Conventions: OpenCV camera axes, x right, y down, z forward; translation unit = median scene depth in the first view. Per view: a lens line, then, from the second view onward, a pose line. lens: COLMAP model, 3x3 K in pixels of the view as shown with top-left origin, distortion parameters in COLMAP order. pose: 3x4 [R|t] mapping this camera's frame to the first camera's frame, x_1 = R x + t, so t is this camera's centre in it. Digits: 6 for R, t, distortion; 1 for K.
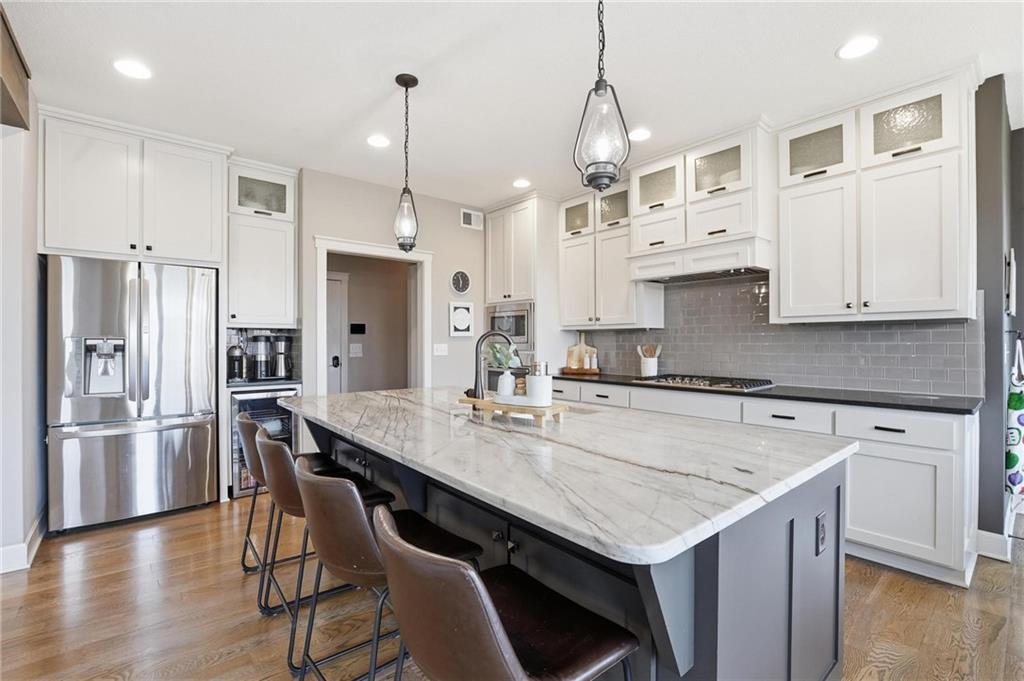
lens RADIAL K [[452.3, 0, 512.1], [0, 452.3, 343.3], [0, 0, 1]] dist [-0.011236, 0.001020]
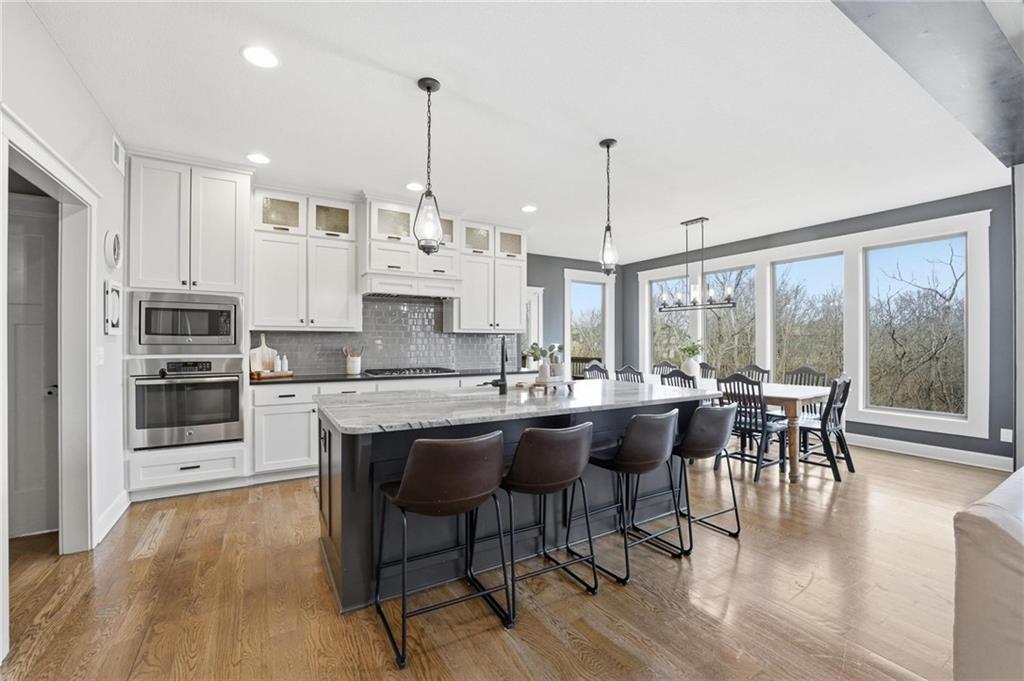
lens RADIAL K [[424.5, 0, 509.2], [0, 424.5, 342.3], [0, 0, 1]] dist [-0.028622, 0.004482]
pose [[0.161813, 0.003043, 0.986817, -1.064123], [0.001462, 0.999993, -0.003323, -0.003669], [-0.986820, 0.001980, 0.161808, 0.633749]]
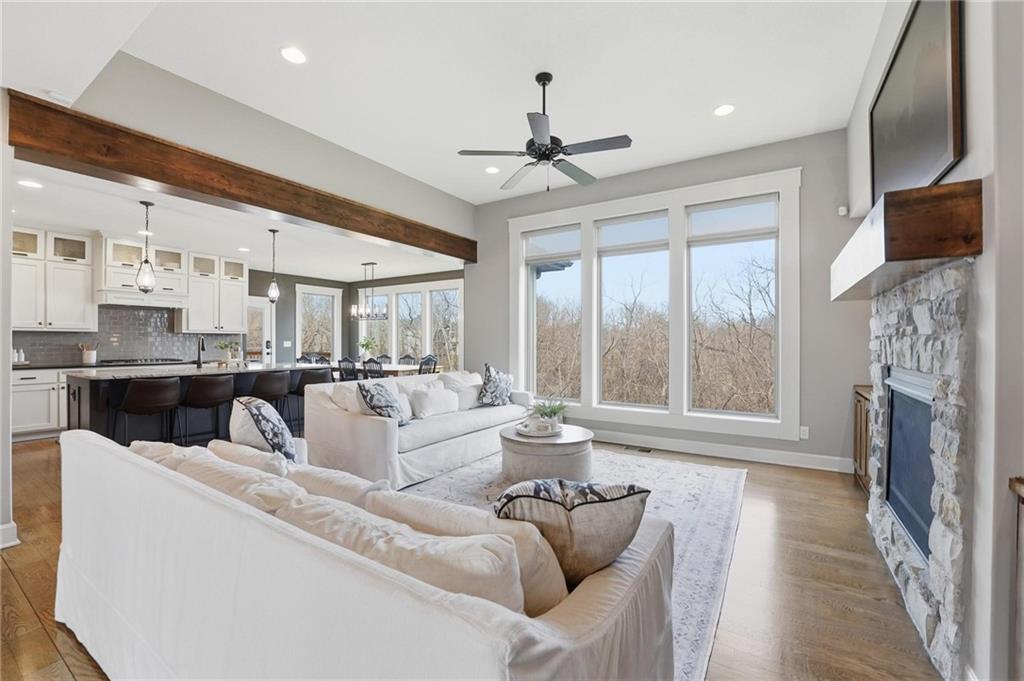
lens RADIAL K [[424.5, 0, 509.2], [0, 424.5, 342.3], [0, 0, 1]] dist [-0.028622, 0.004482]
pose [[-0.292814, -0.001126, 0.956169, -2.216563], [-0.000697, 0.999999, 0.000964, 0.000053], [-0.956169, -0.000384, -0.292814, 0.050661]]
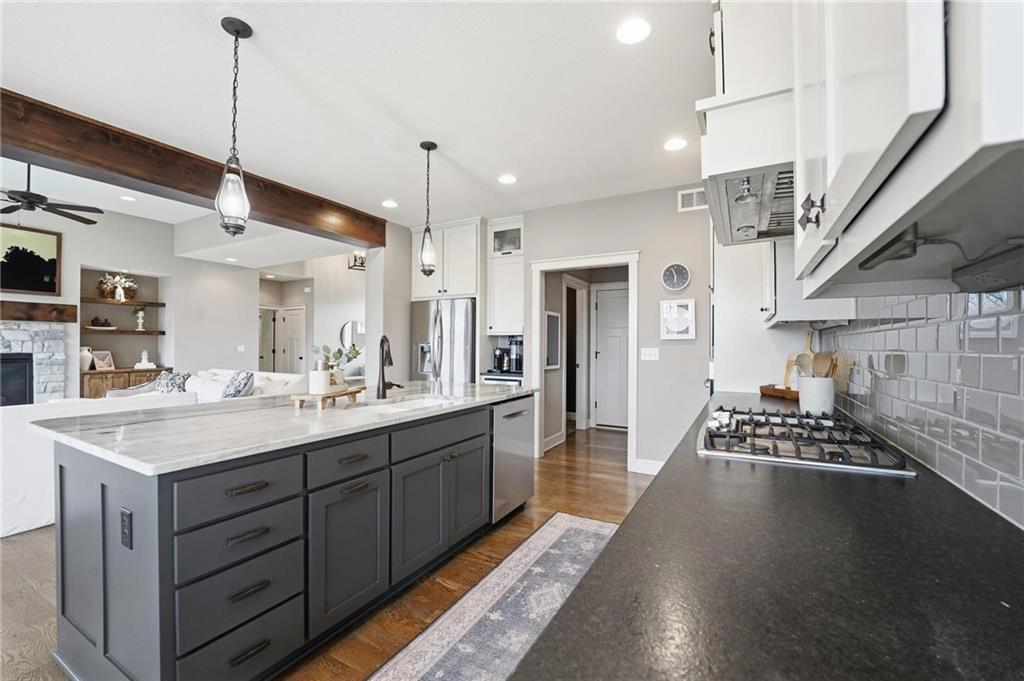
lens RADIAL K [[424.5, 0, 509.2], [0, 424.5, 342.3], [0, 0, 1]] dist [-0.028622, 0.004482]
pose [[0.352976, -0.001673, -0.935631, 0.936413], [-0.007278, 0.999963, -0.004534, -0.006996], [0.935604, 0.008410, 0.352951, 0.742383]]
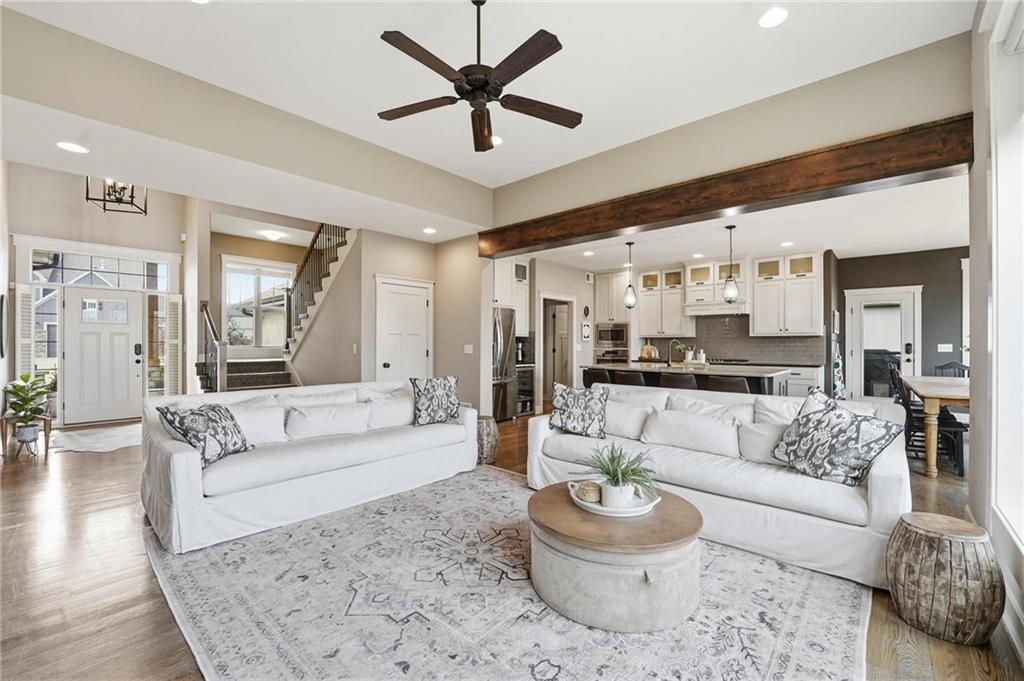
lens RADIAL K [[424.5, 0, 509.2], [0, 424.5, 342.3], [0, 0, 1]] dist [-0.028622, 0.004482]
pose [[0.991881, 0.002549, 0.127141, -1.160249], [-0.001808, 0.999981, -0.005948, 0.004651], [-0.127154, 0.005670, 0.991867, -1.252880]]
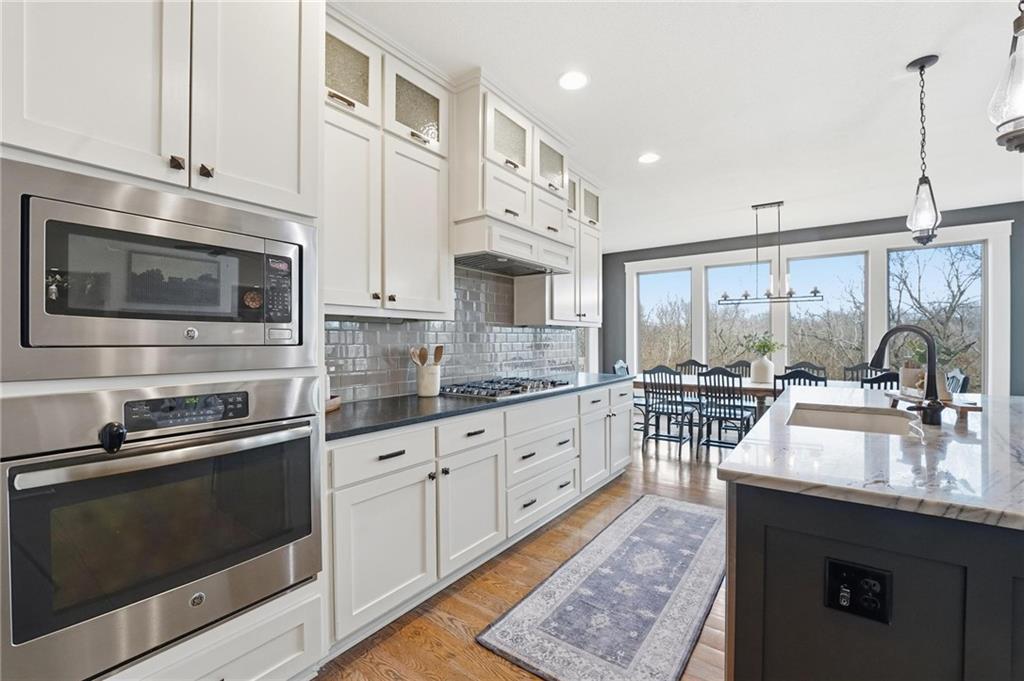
lens RADIAL K [[424.5, 0, 509.2], [0, 424.5, 342.3], [0, 0, 1]] dist [-0.028622, 0.004482]
pose [[-0.224155, -0.003234, 0.974548, -0.495580], [0.004560, 0.999980, 0.004367, -0.006537], [-0.974543, 0.005423, -0.224136, 1.528289]]
